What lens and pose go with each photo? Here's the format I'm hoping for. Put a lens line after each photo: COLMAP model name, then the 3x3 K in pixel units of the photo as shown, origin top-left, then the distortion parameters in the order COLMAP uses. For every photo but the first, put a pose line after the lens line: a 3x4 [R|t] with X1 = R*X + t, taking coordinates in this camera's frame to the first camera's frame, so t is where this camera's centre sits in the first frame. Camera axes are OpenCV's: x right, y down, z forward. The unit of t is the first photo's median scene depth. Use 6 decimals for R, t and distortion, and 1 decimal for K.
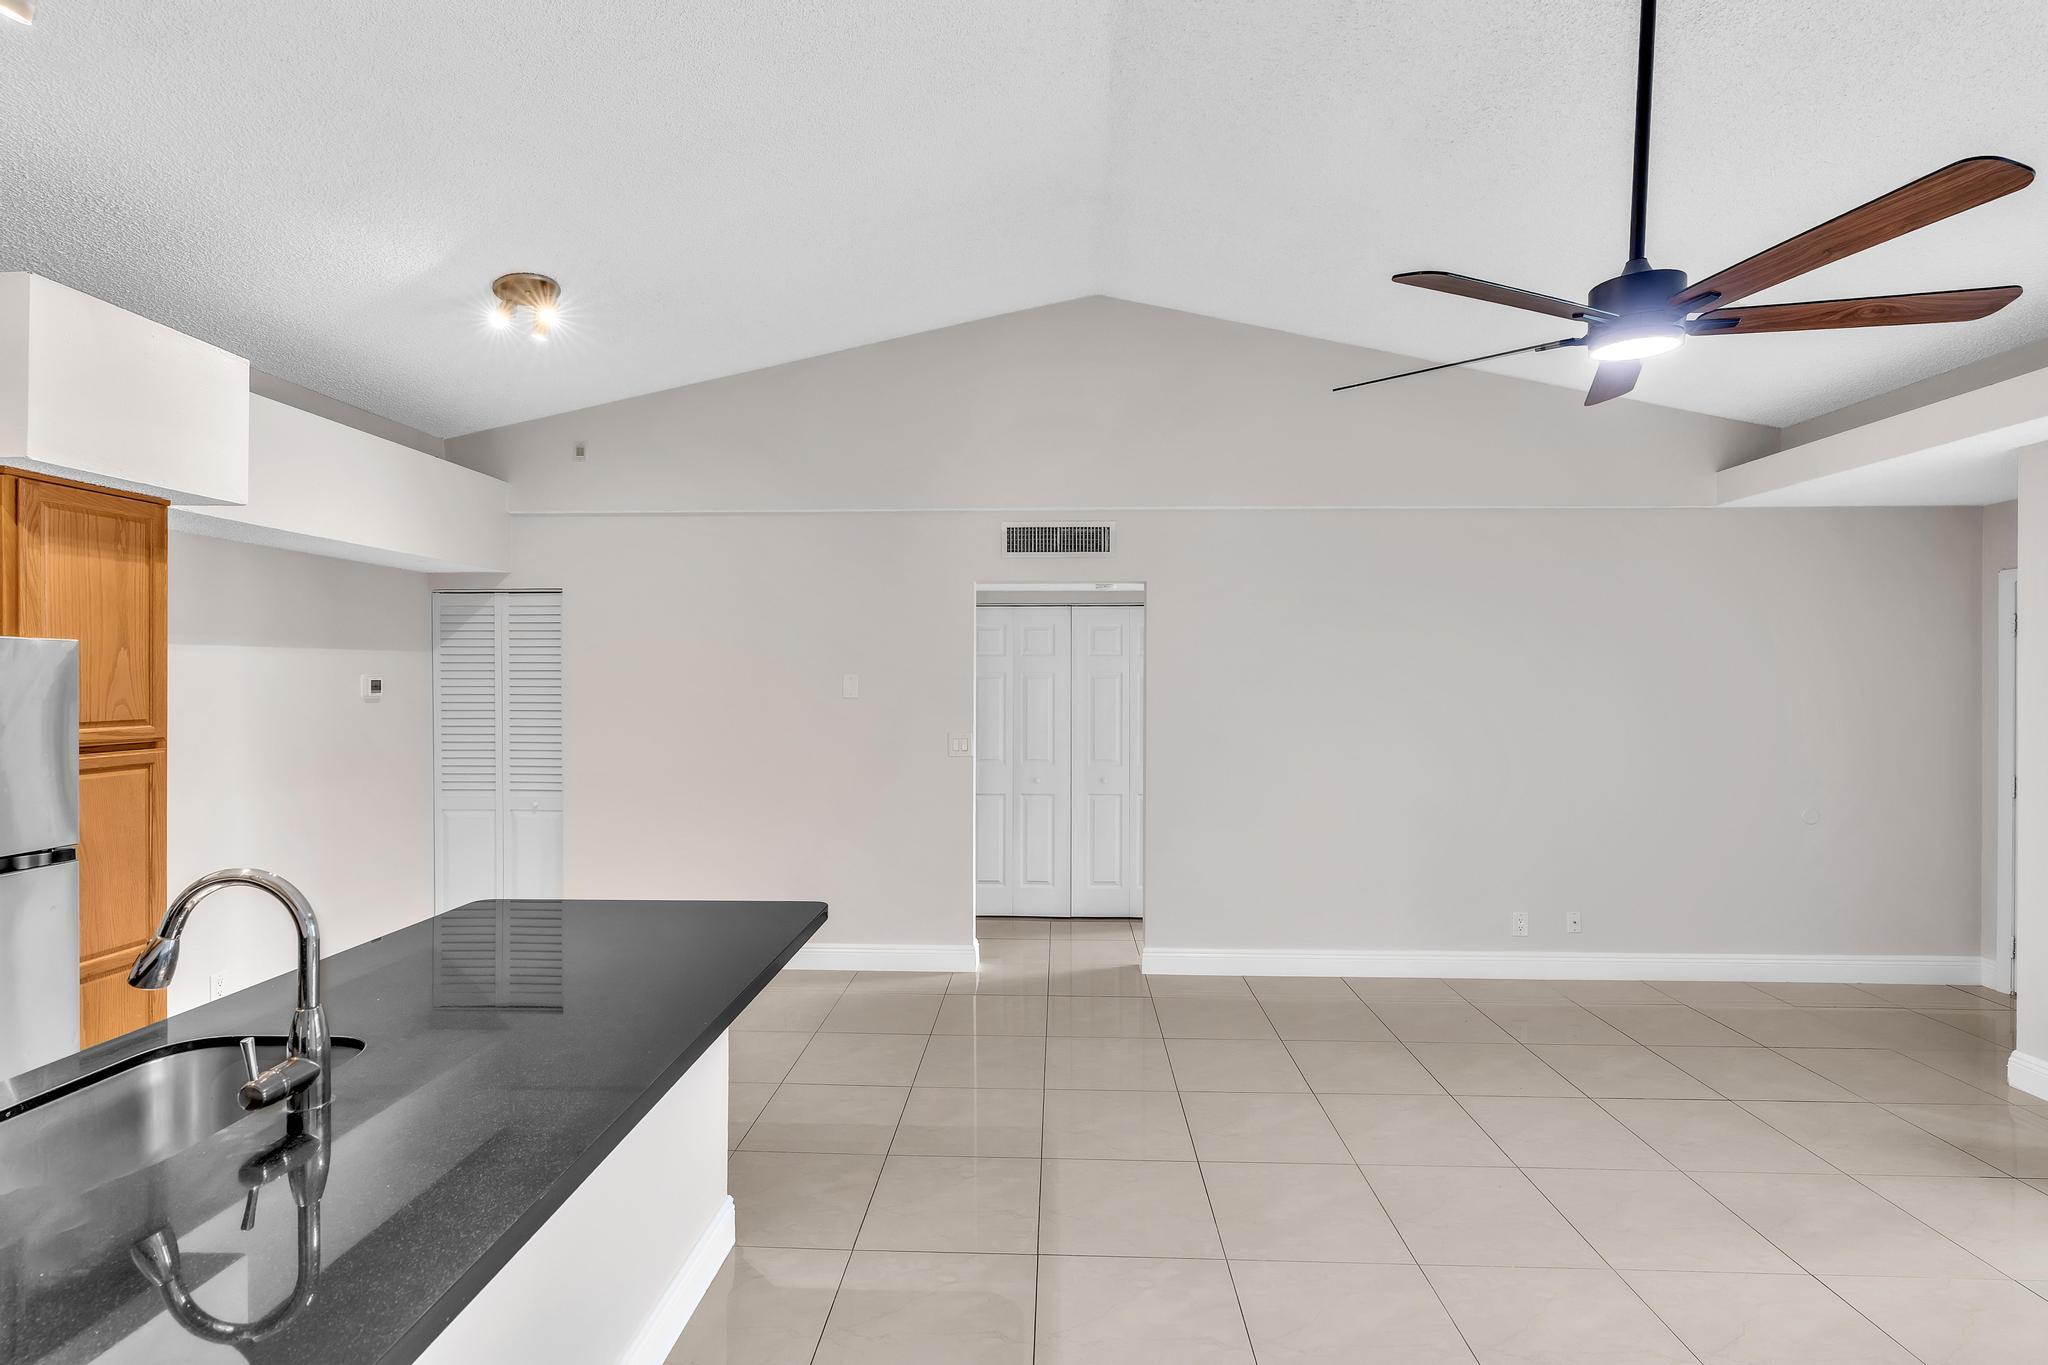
lens RADIAL K [[926.1, 0, 1020.2], [0, 926.1, 676.7], [0, 0, 1]] dist [-0.008532, 0.003553]
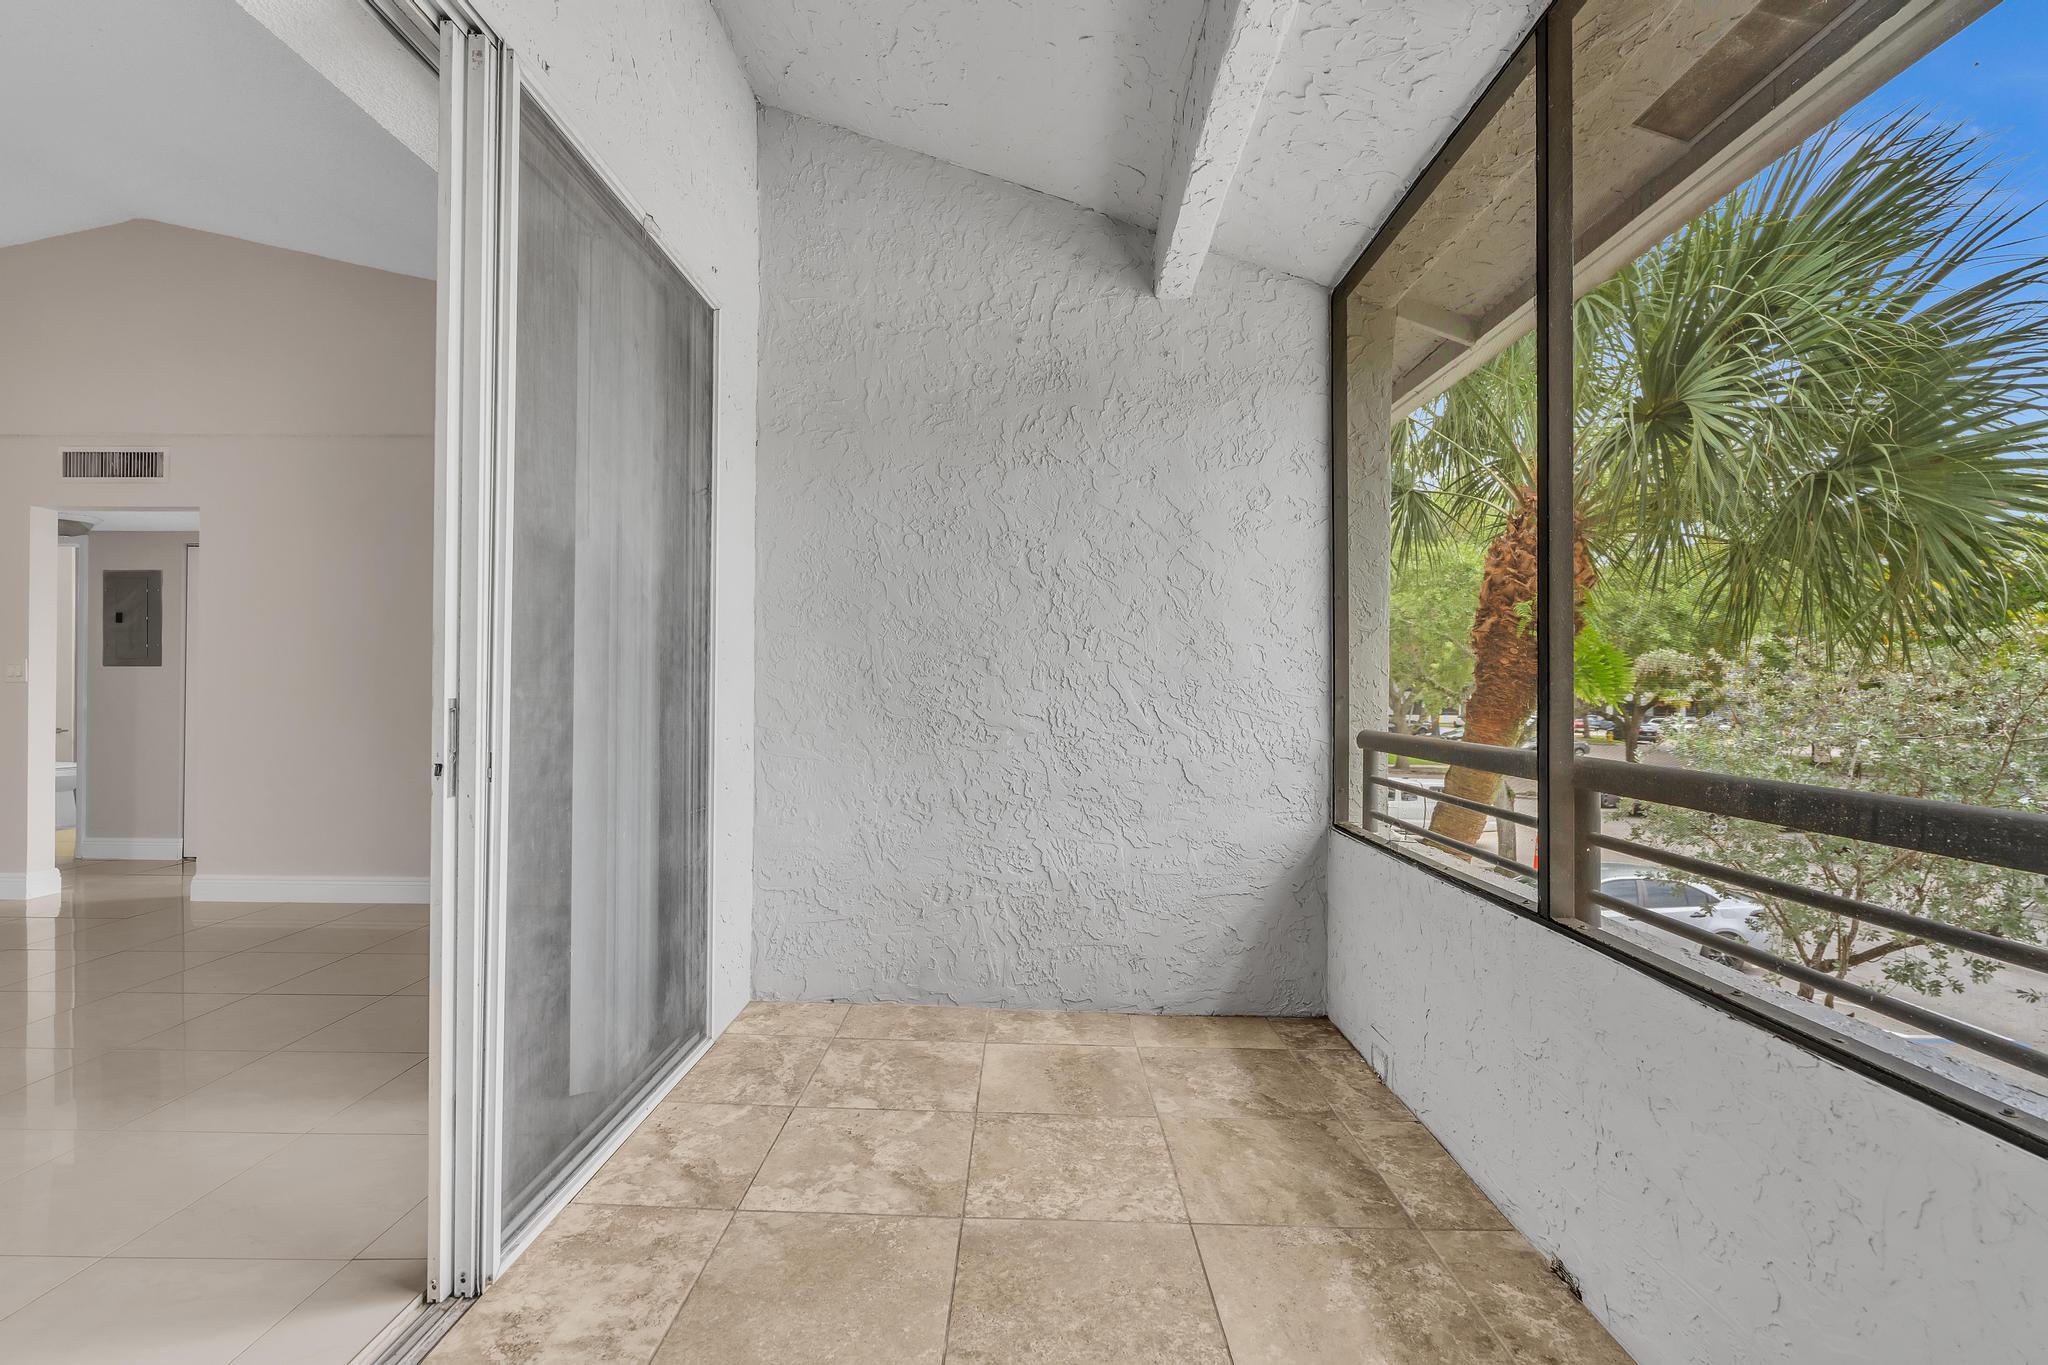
lens RADIAL K [[926.1, 0, 1029.7], [0, 926.1, 677.3], [0, 0, 1]] dist [-0.008532, 0.003553]
pose [[0.999717, 0.002547, 0.023672, 1.003202], [-0.002485, 0.999993, -0.002679, 0.080473], [-0.023679, 0.002619, 0.999716, -0.013256]]
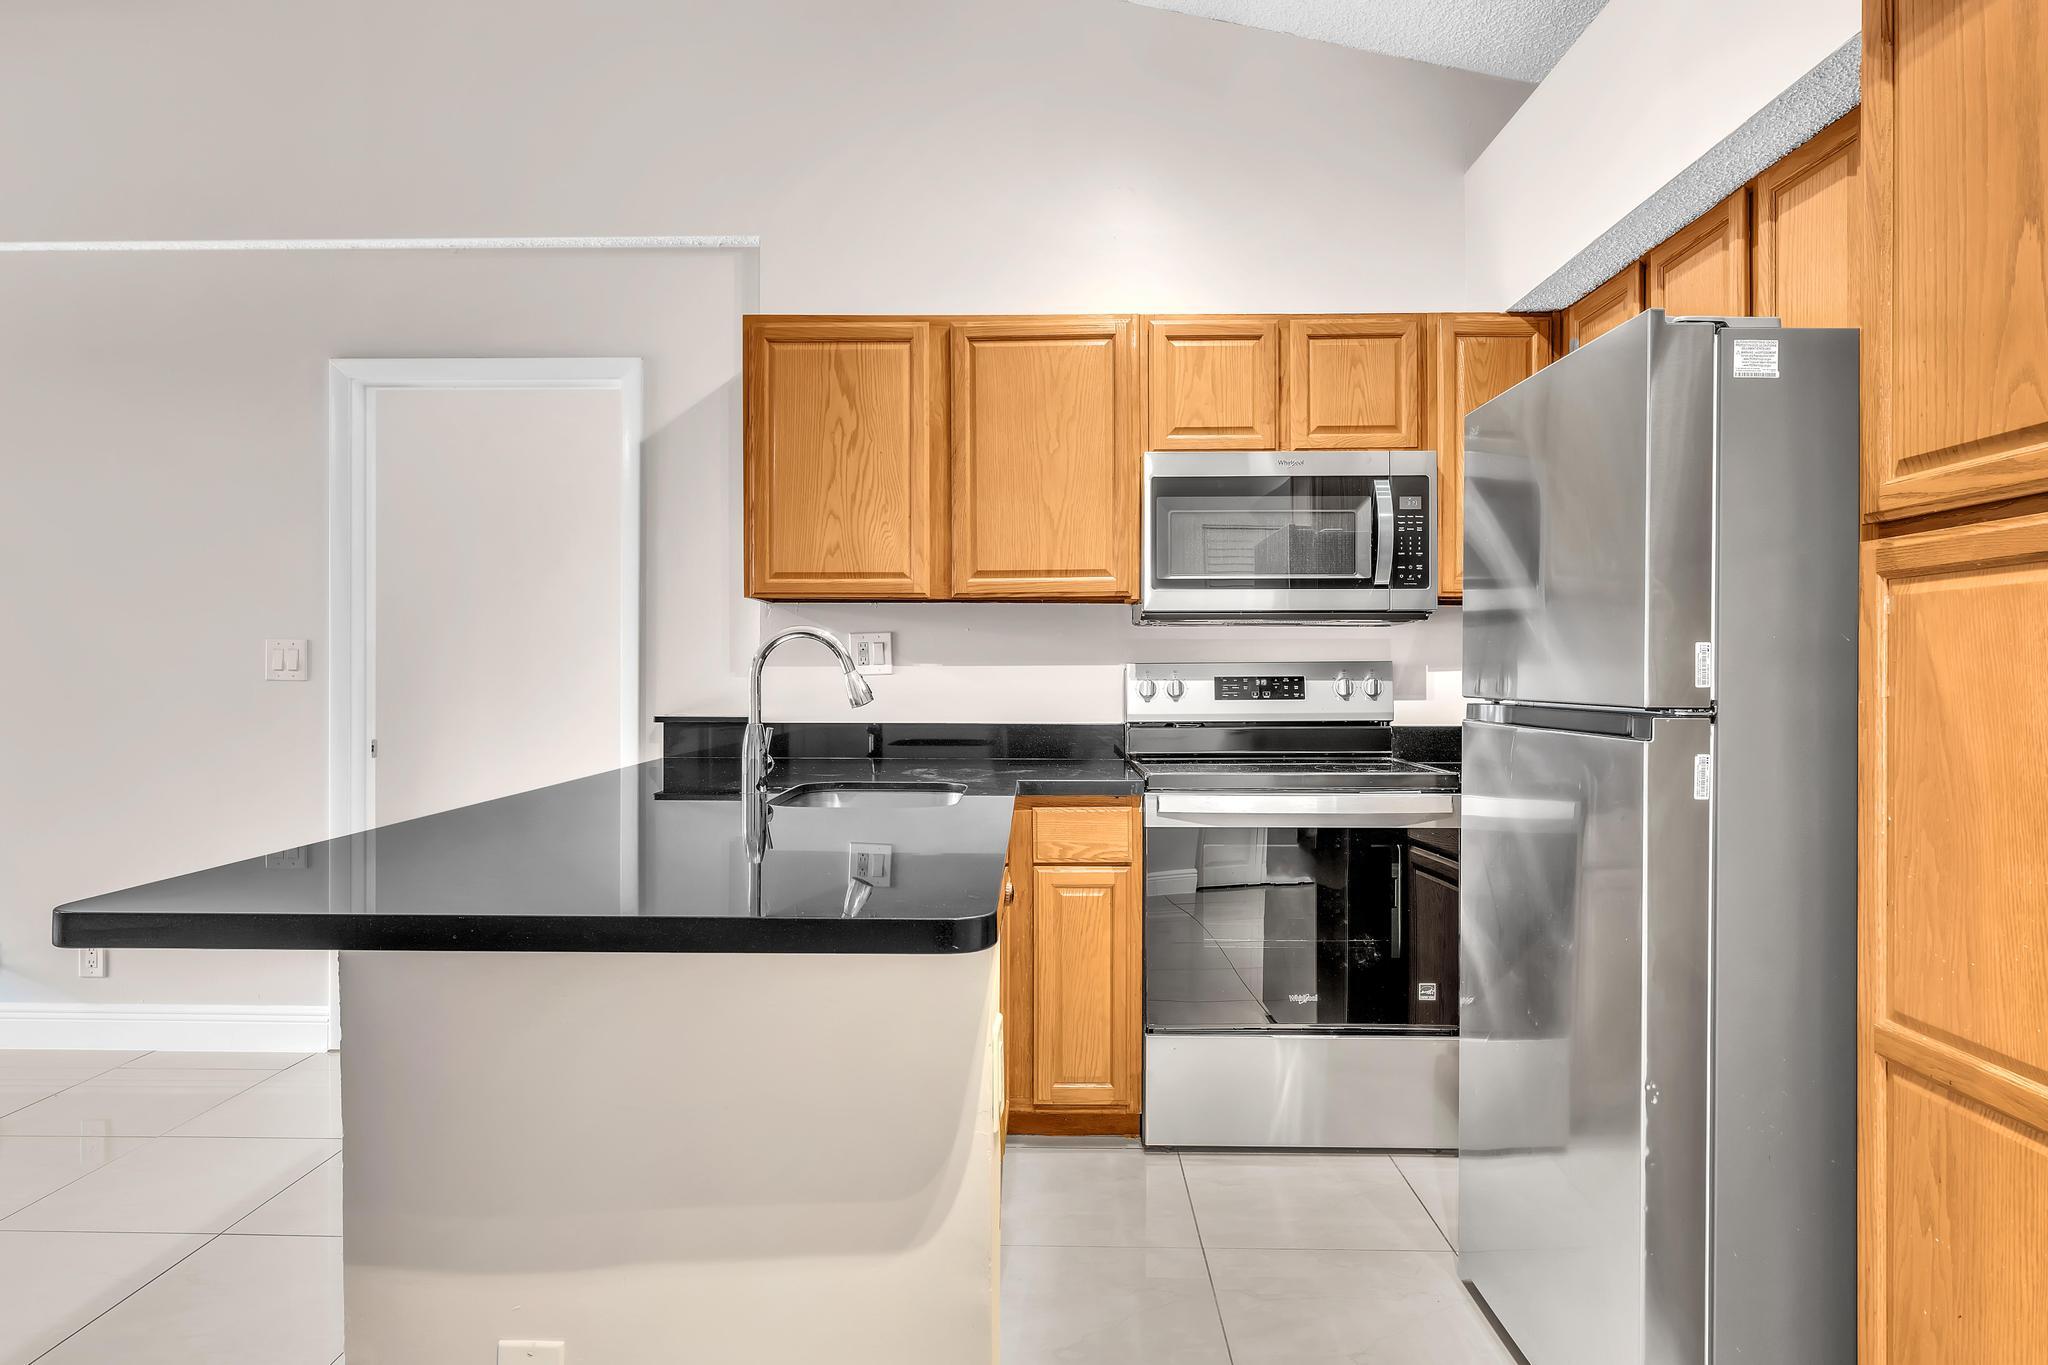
lens RADIAL K [[1227.5, 0, 1017.3], [0, 1227.5, 675.5], [0, 0, 1]] dist [-0.002307, -0.000923]
pose [[-0.999874, -0.002872, -0.015614, -0.328234], [-0.002876, 0.999996, 0.000243, 0.081303], [0.015613, 0.000288, -0.999878, 0.828316]]
